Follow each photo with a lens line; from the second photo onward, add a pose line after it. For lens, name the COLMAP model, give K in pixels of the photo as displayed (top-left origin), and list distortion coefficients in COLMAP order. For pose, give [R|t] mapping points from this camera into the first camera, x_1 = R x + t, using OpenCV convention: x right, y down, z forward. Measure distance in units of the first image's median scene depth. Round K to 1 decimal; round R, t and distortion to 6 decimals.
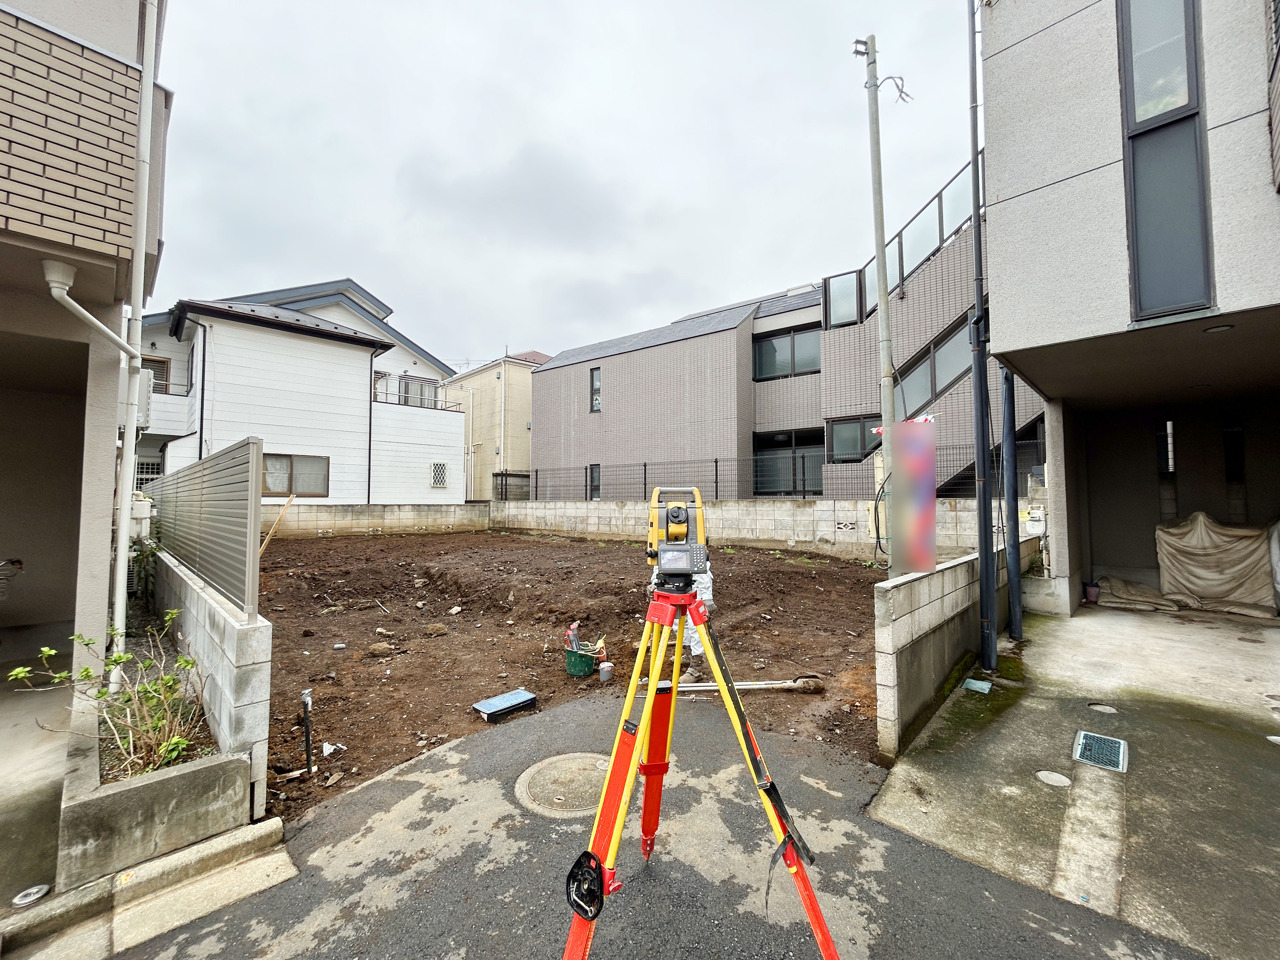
lens RADIAL K [[513.6, 0, 640.2], [0, 513.6, 478.7], [0, 0, 1]] dist [0.003874, 0.000864]
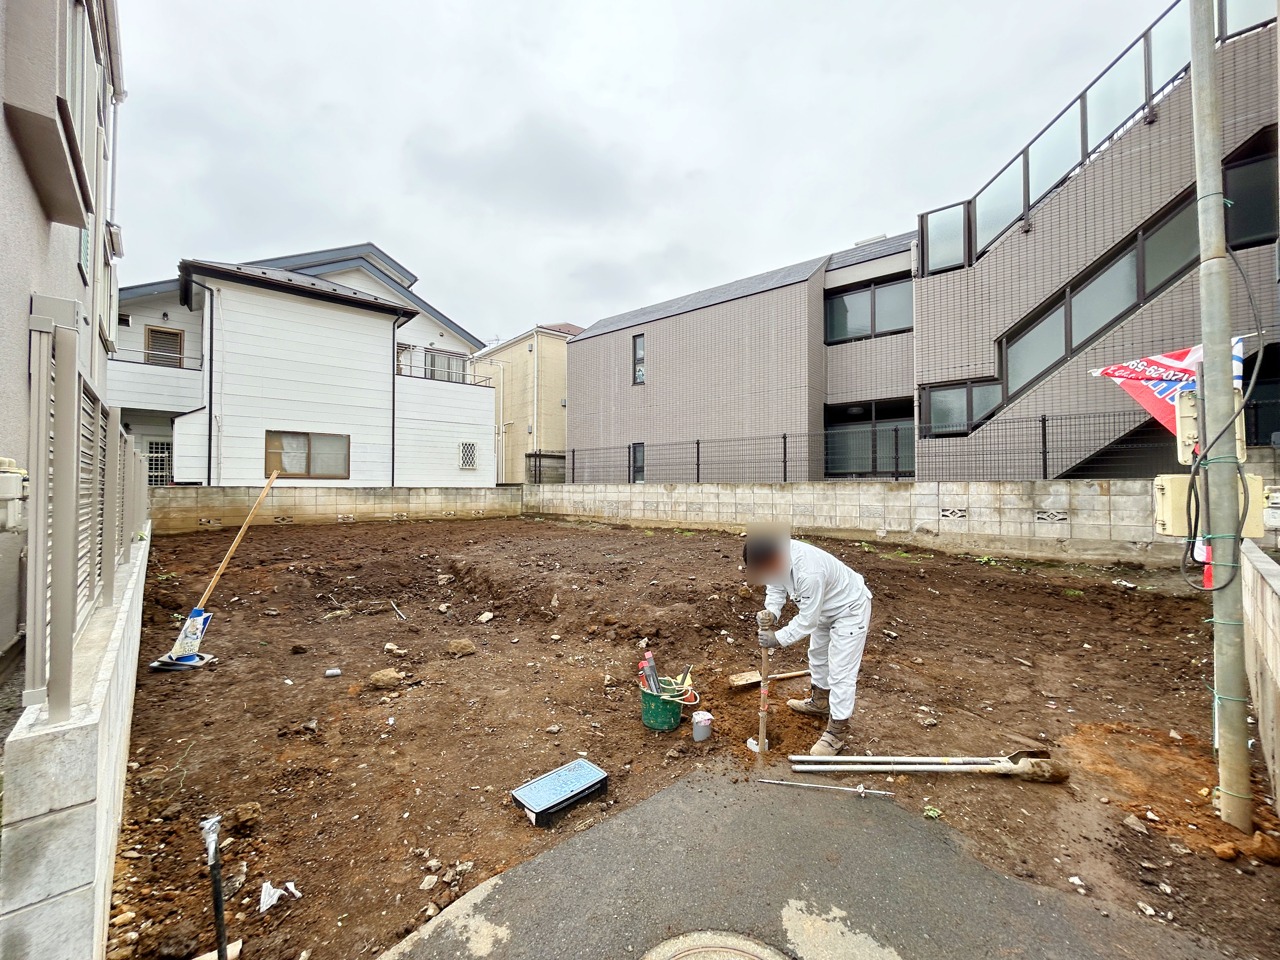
lens RADIAL K [[513.6, 0, 641.2], [0, 513.6, 477.4], [0, 0, 1]] dist [0.003874, 0.000864]
pose [[0.998643, 0.000334, -0.052082, -0.049697], [0.001003, 0.999671, 0.025646, 0.012131], [0.052073, -0.025663, 0.998313, 0.142936]]
